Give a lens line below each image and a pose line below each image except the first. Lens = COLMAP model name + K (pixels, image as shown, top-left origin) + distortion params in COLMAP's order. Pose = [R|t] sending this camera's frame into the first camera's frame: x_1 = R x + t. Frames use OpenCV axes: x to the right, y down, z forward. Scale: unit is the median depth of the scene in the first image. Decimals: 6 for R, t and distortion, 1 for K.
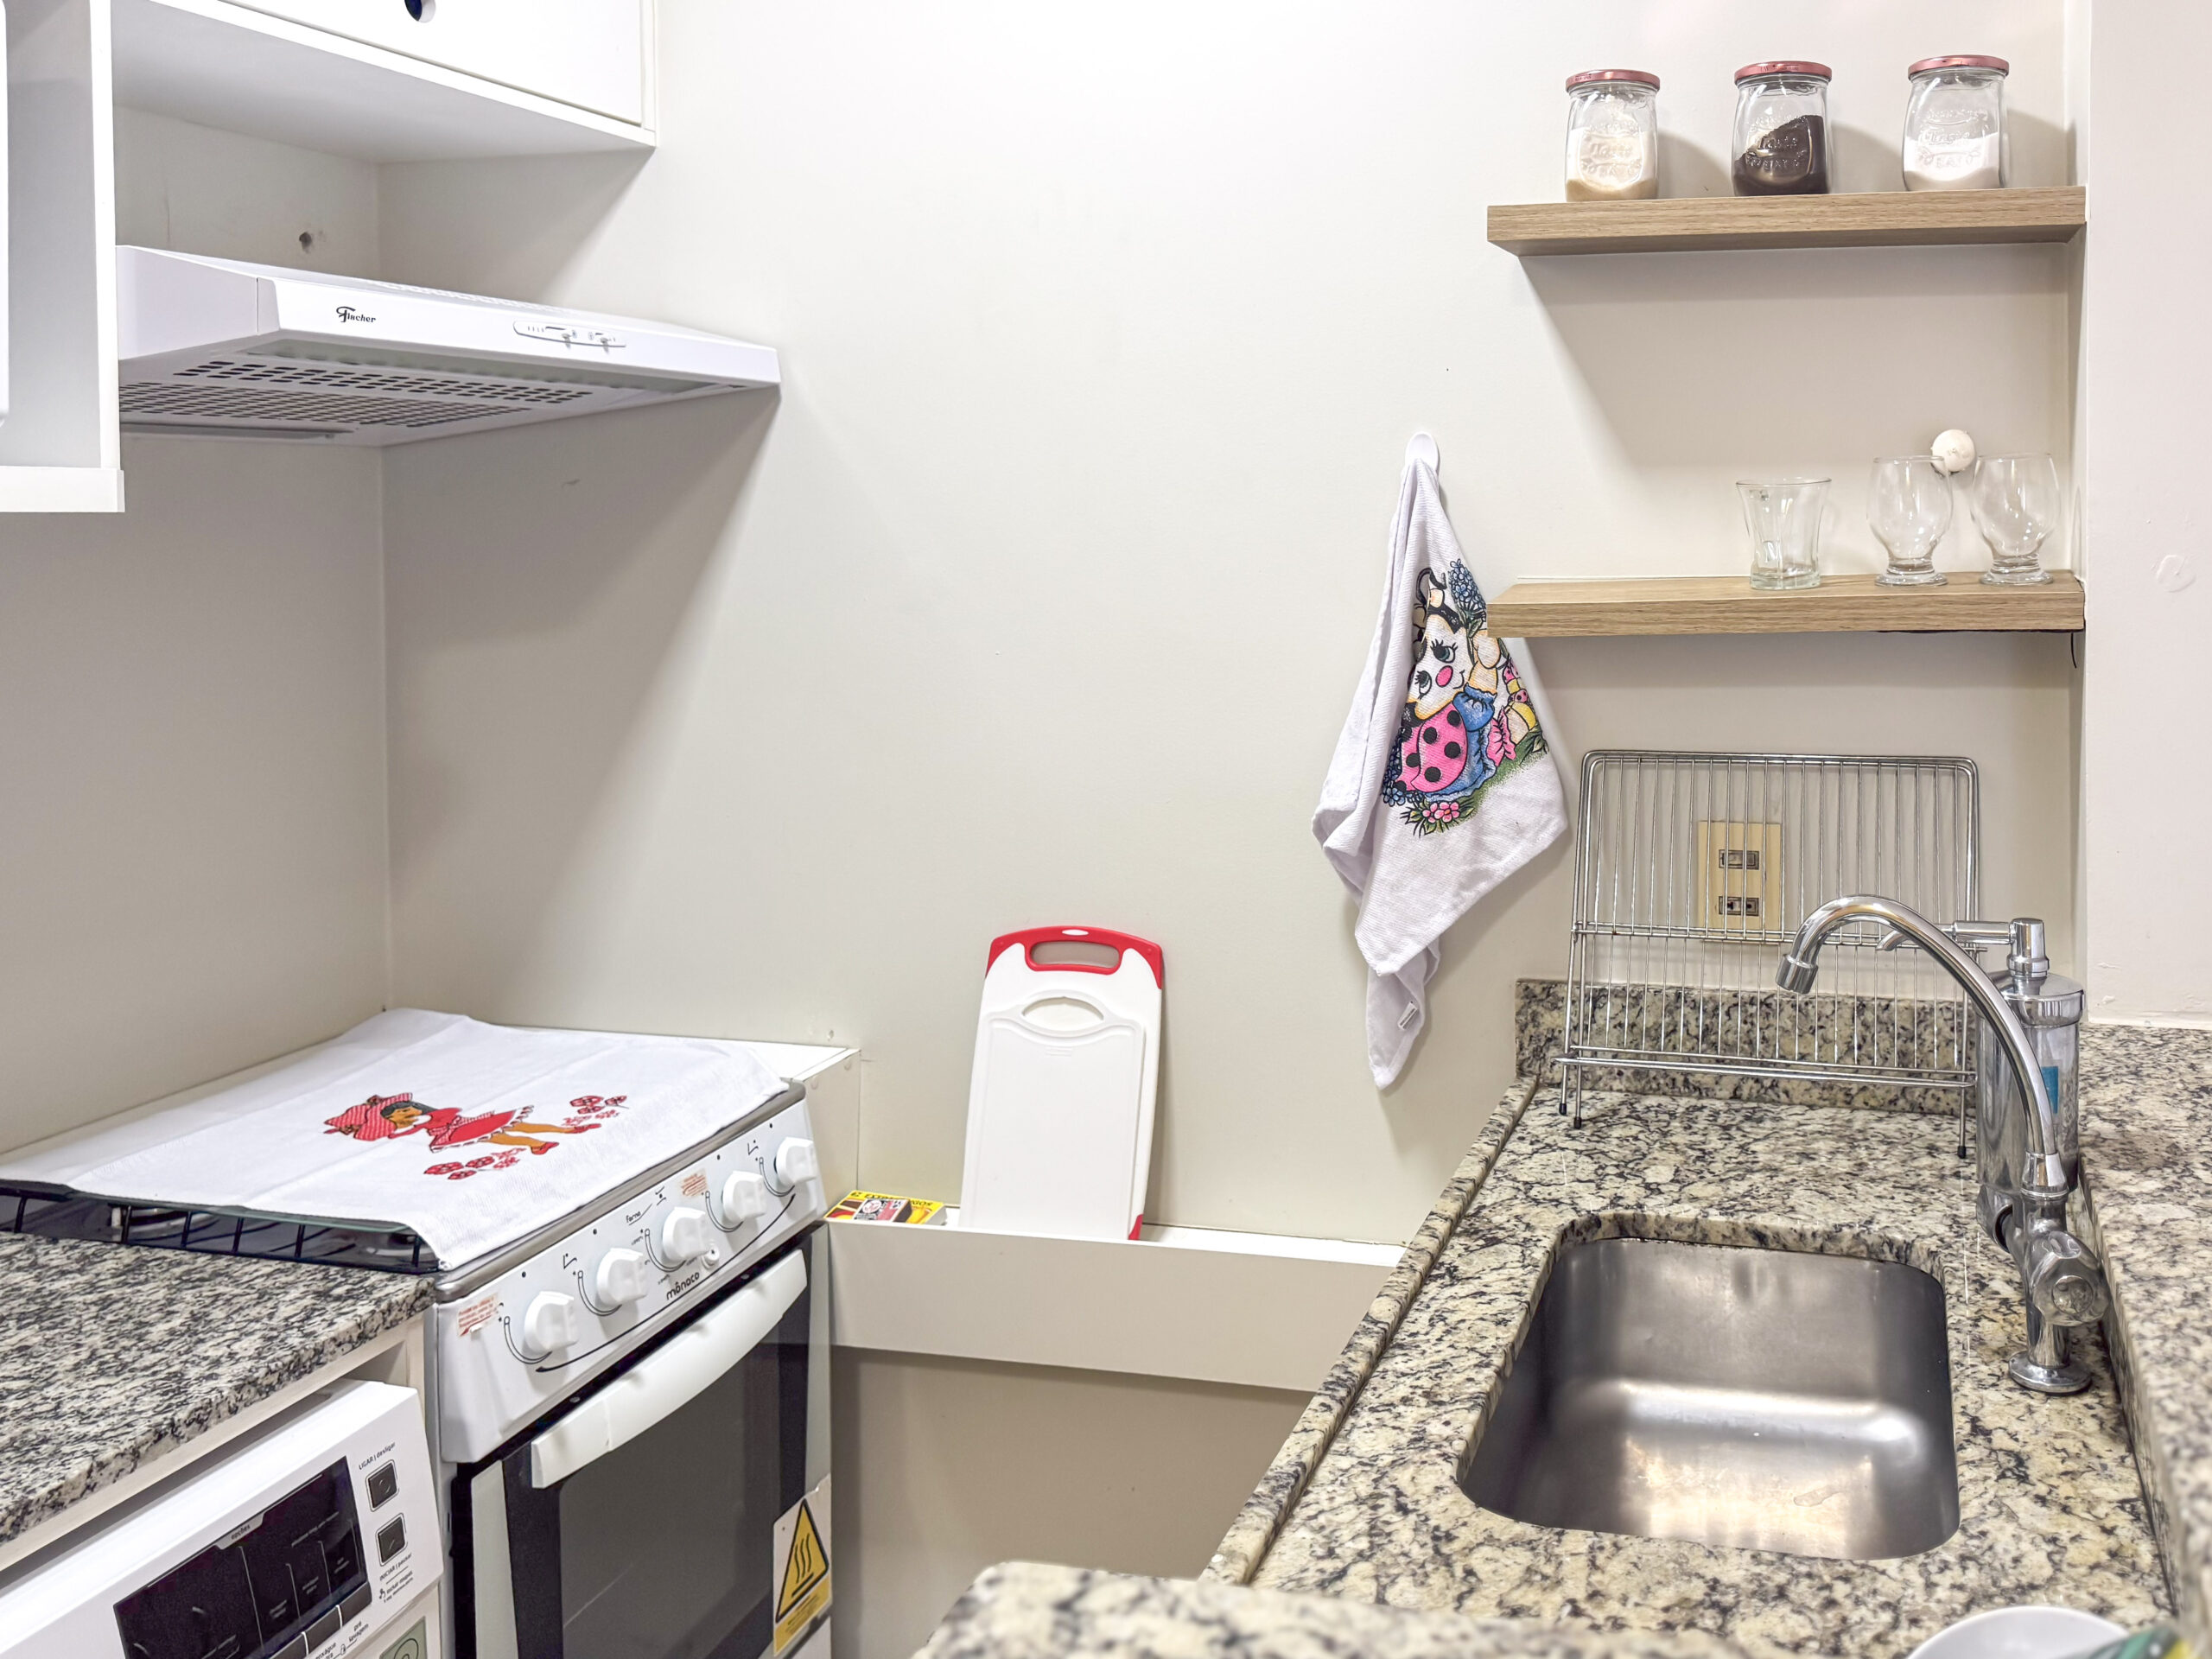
lens RADIAL K [[1801.2, 0, 1519.8], [0, 1801.2, 557.8], [0, 0, 1]] dist [0.040811, -0.033729]
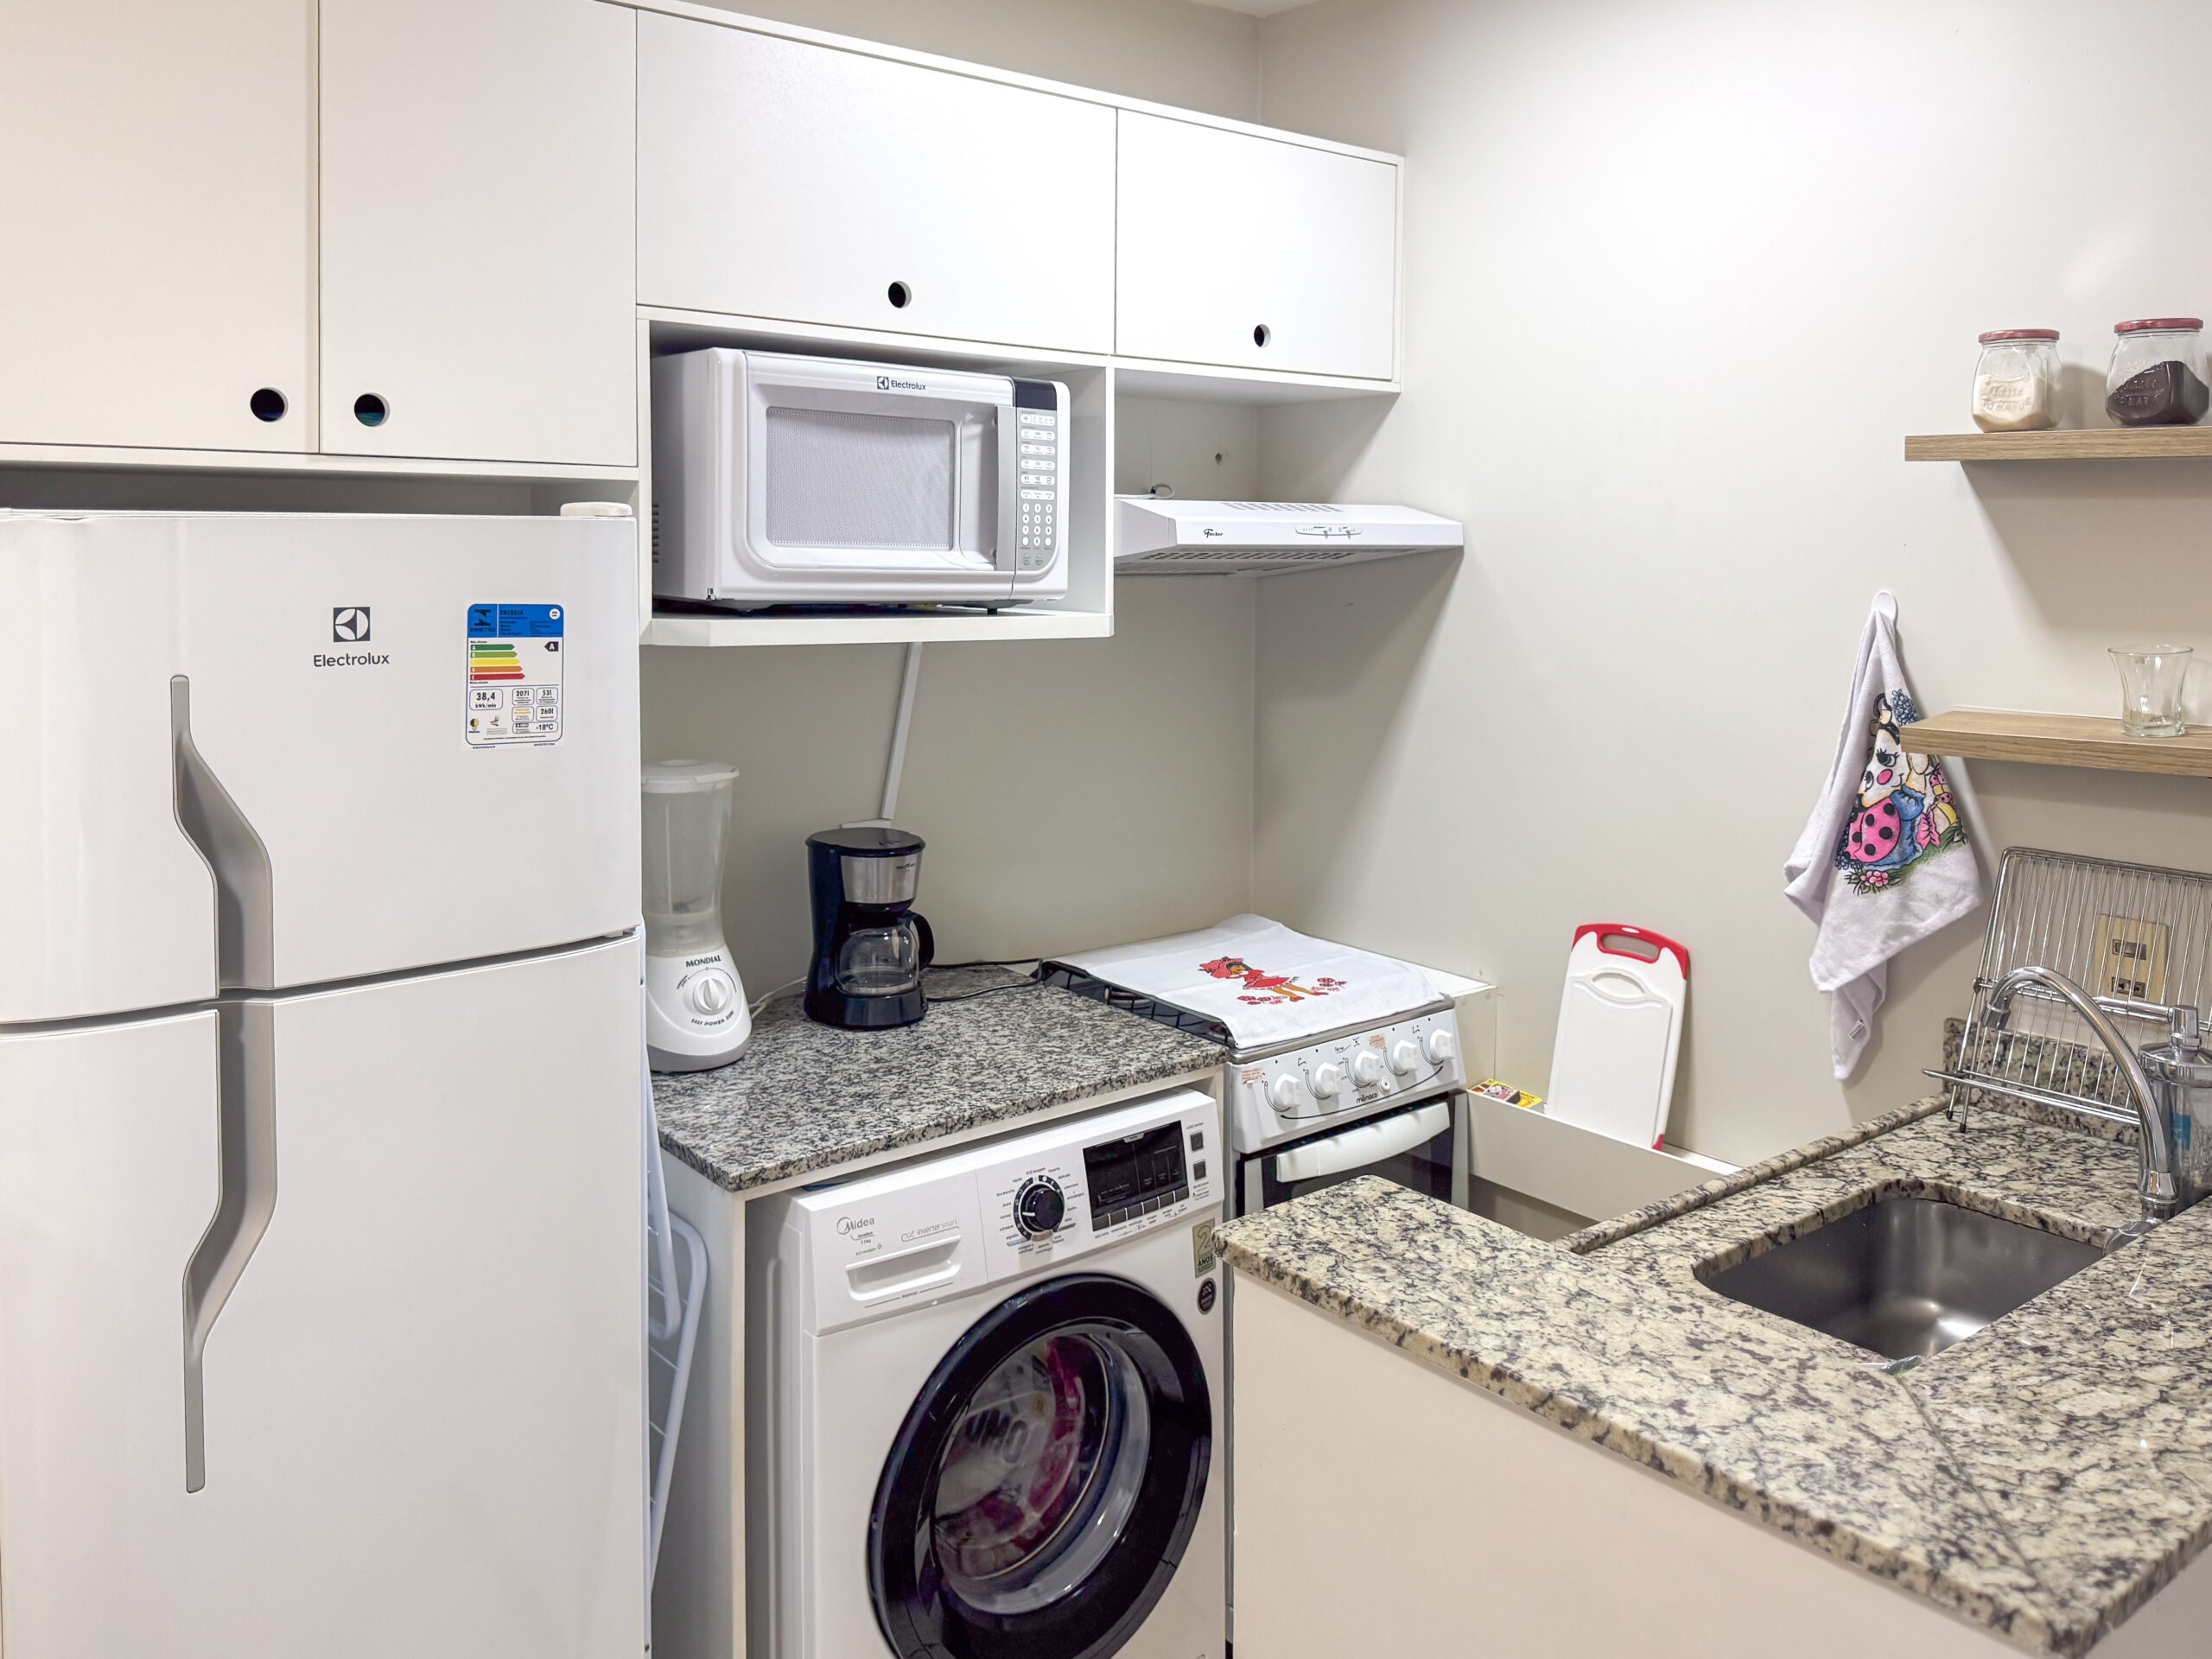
lens RADIAL K [[1764.2, 0, 1147.6], [0, 1764.2, 602.1], [0, 0, 1]] dist [0.115705, -0.187753]
pose [[0.773960, 0.027963, -0.632617, 0.371167], [-0.024857, 0.999596, 0.013774, -0.067737], [0.632747, 0.005064, 0.774342, -0.363813]]
